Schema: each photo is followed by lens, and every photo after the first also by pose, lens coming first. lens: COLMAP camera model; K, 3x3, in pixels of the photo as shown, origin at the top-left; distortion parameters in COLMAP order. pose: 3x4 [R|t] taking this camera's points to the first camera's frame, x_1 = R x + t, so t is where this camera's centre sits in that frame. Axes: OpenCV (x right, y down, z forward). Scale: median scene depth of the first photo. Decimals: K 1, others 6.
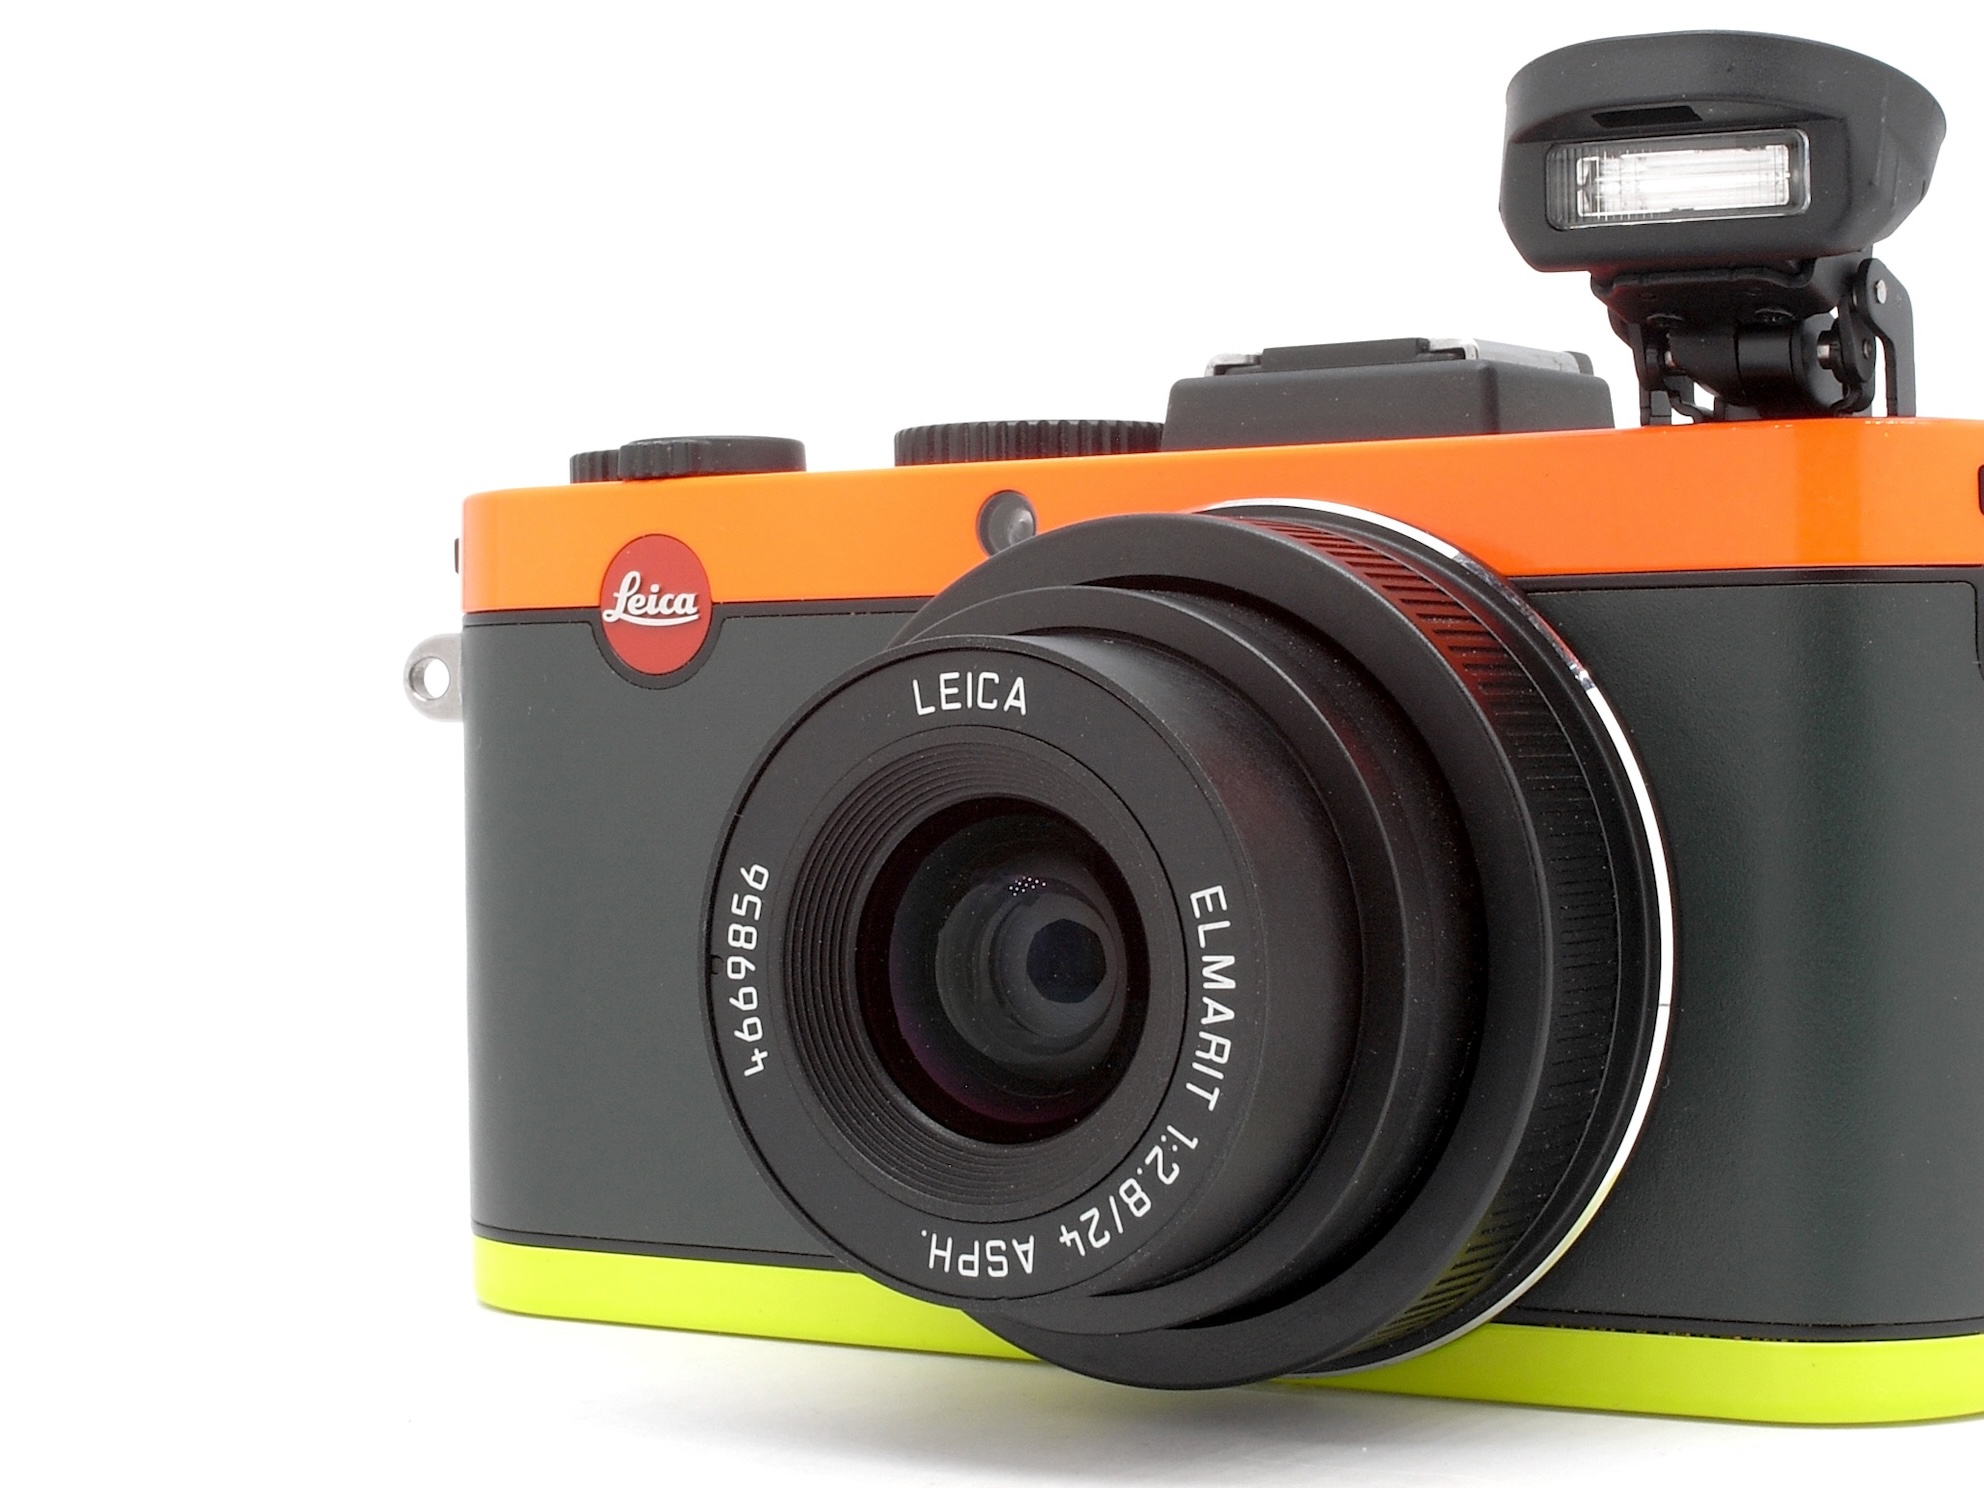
lens RADIAL K [[4190.7, 0, 999.4], [0, 4190.7, 750.3], [0, 0, 1]] dist [-0.132268, 0.000000]
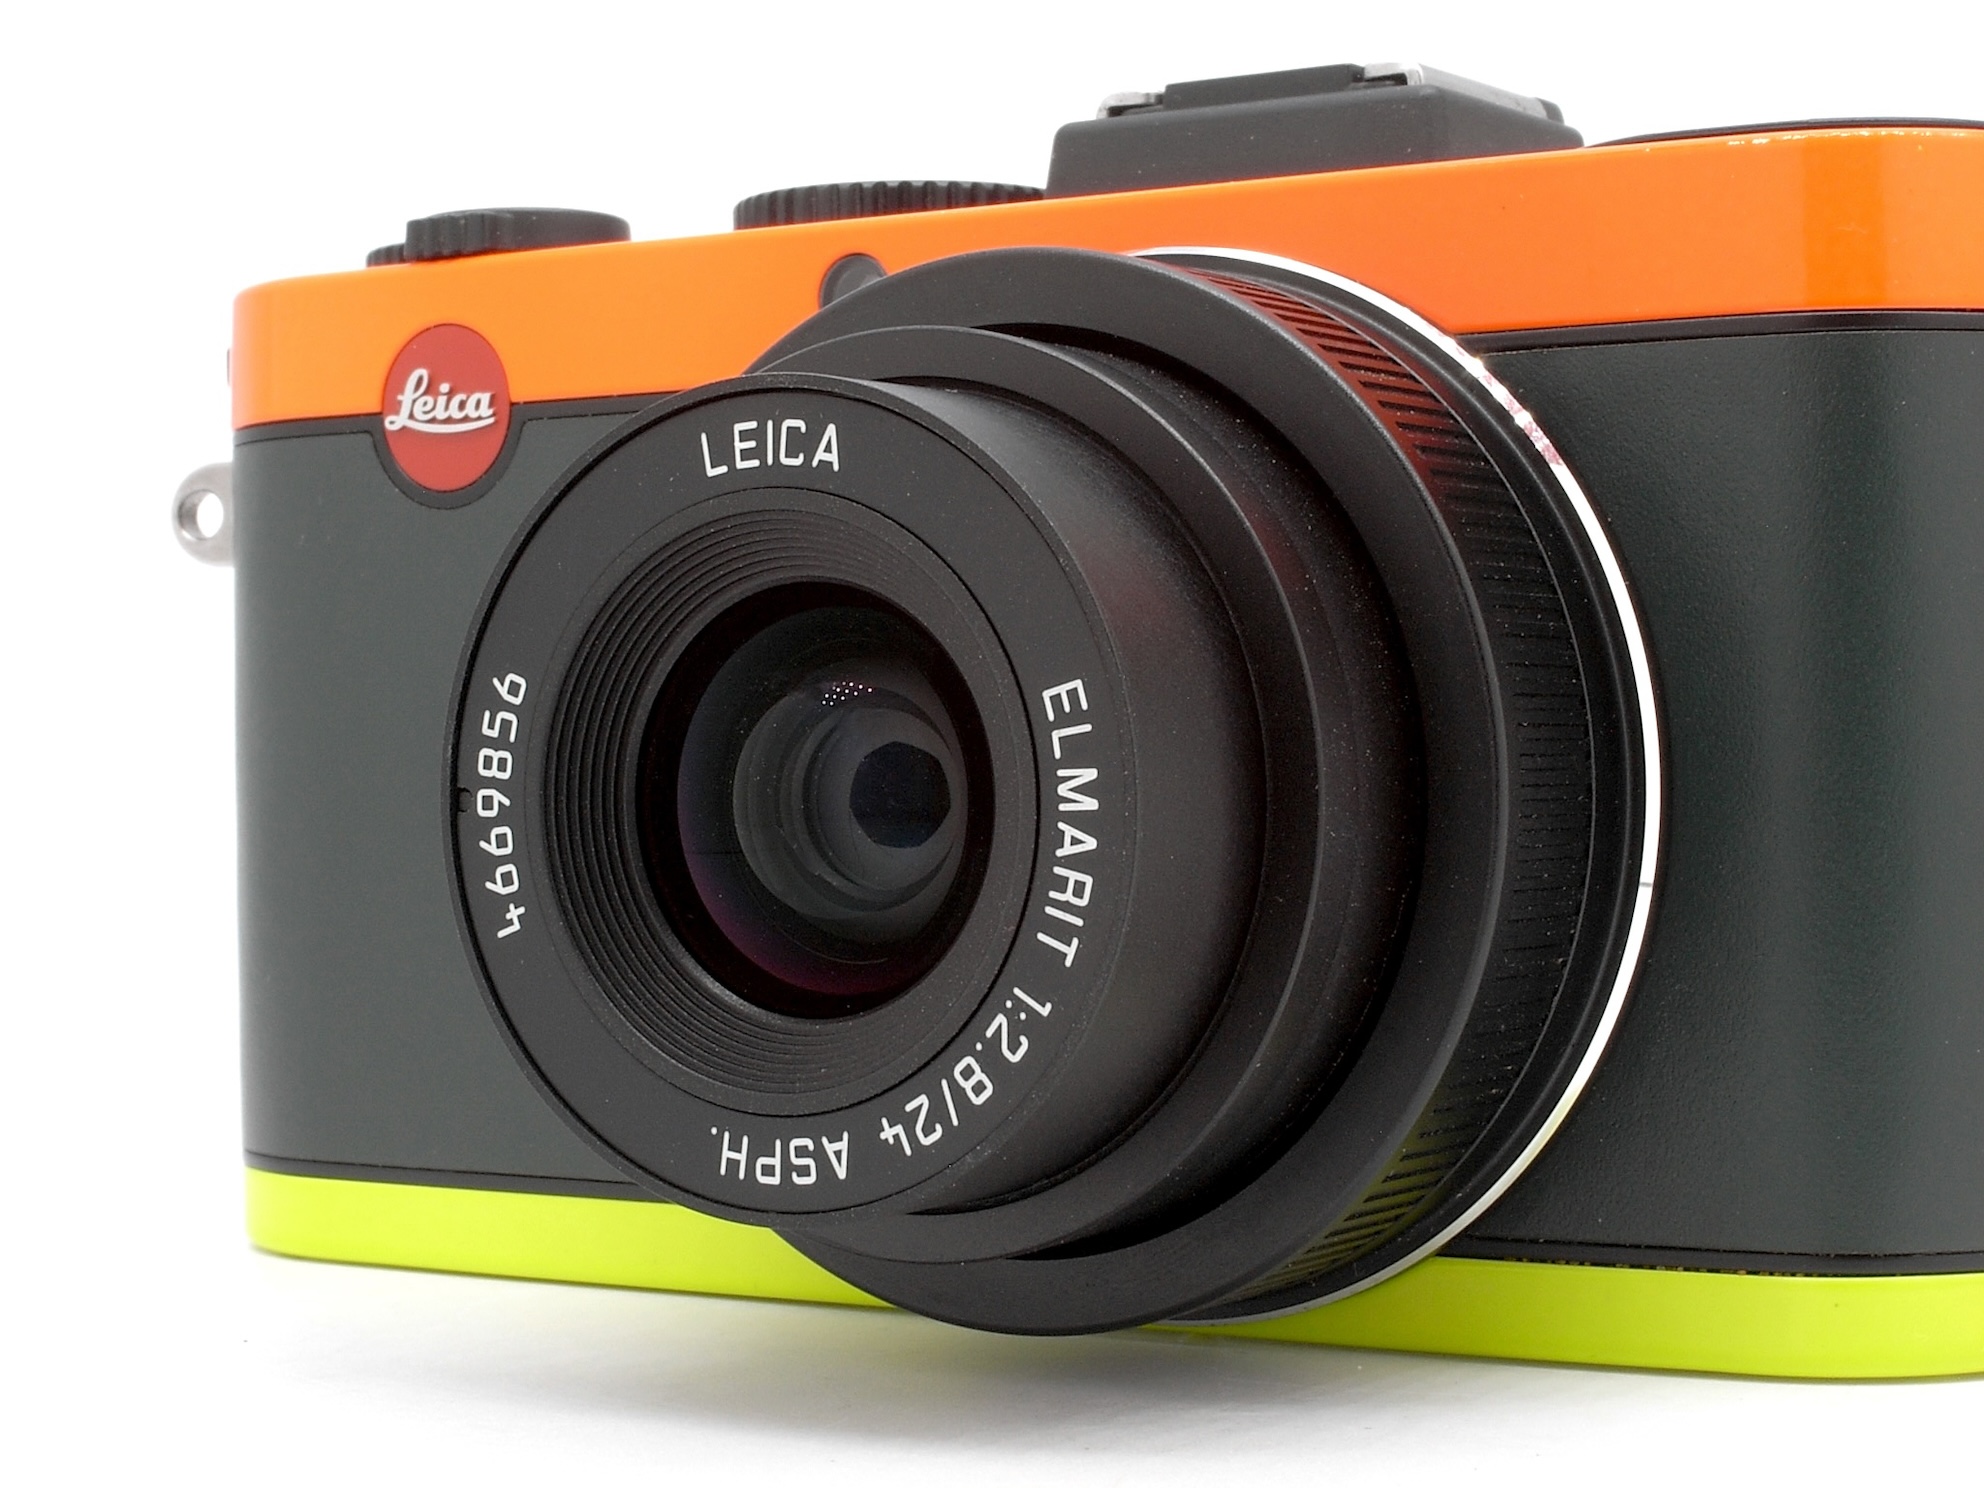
lens RADIAL K [[4190.7, 0, 984.0], [0, 4190.7, 738.2], [0, 0, 1]] dist [-0.132268, 0.000000]
pose [[0.999997, 0.000787, -0.002472, 0.033762], [-0.000801, 0.999984, -0.005615, 0.043797], [0.002467, 0.005617, 0.999981, 0.199759]]
